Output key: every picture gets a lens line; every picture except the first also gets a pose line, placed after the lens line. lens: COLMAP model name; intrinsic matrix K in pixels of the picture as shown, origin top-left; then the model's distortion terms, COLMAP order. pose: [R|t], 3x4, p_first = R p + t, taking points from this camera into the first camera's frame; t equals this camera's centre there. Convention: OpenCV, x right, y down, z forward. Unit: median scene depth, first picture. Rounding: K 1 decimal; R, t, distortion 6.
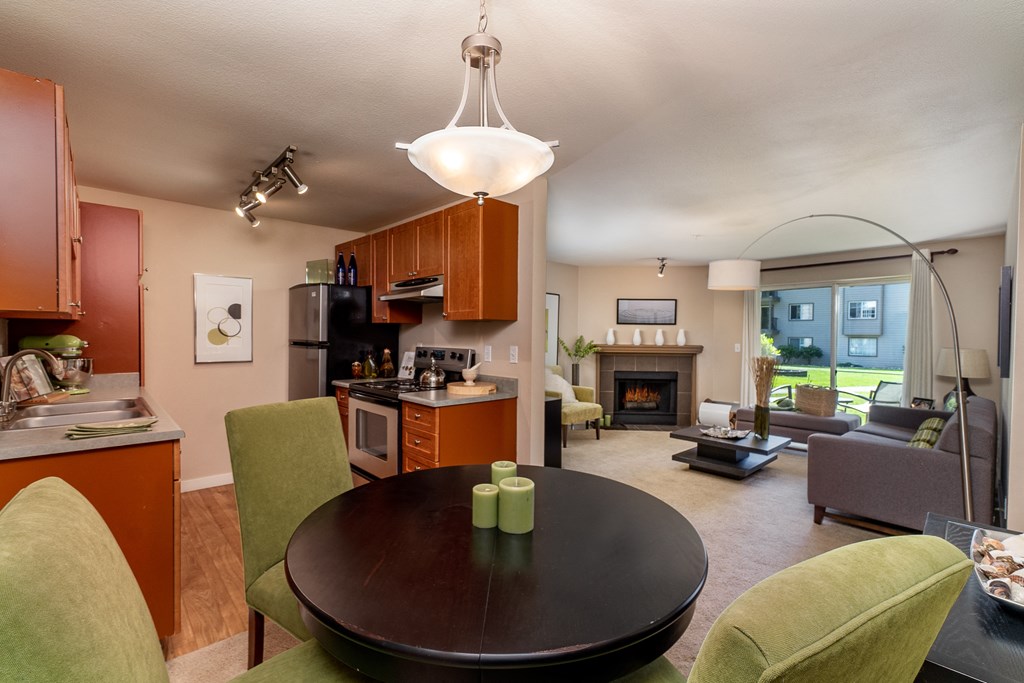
lens RADIAL K [[458.7, 0, 512.3], [0, 458.7, 348.9], [0, 0, 1]] dist [-0.001904, 0.000230]
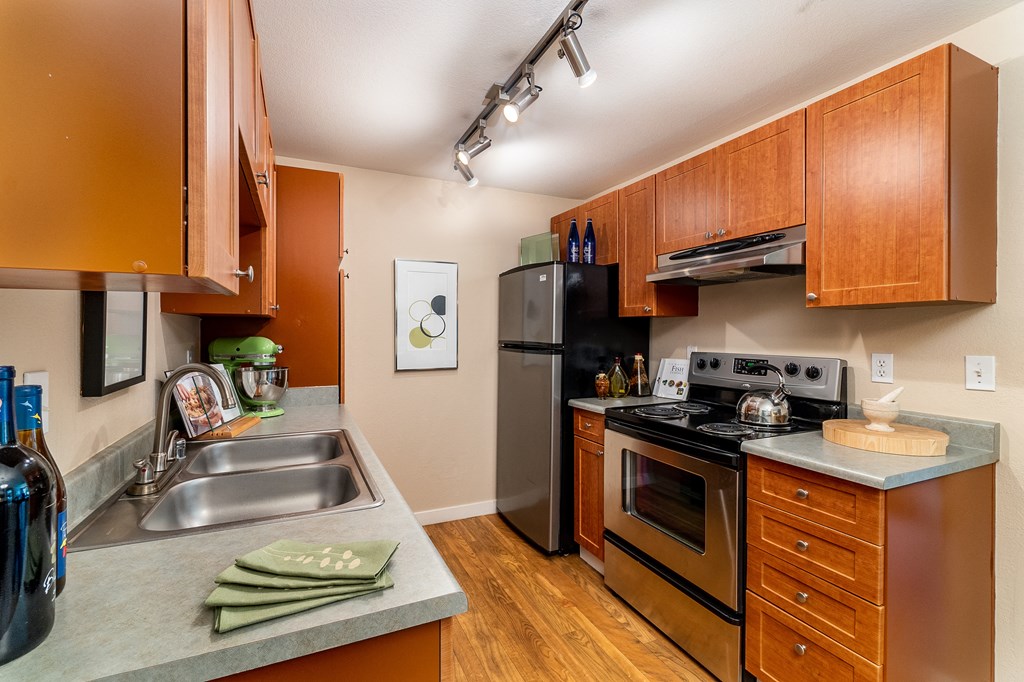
lens RADIAL K [[453.9, 0, 512.0], [0, 453.9, 341.0], [0, 0, 1]] dist [0.000173, -0.000029]
pose [[0.955717, -0.001239, -0.294285, -0.310537], [-0.002412, 0.999925, -0.012043, -0.013809], [0.294278, 0.012219, 0.955642, 0.355569]]
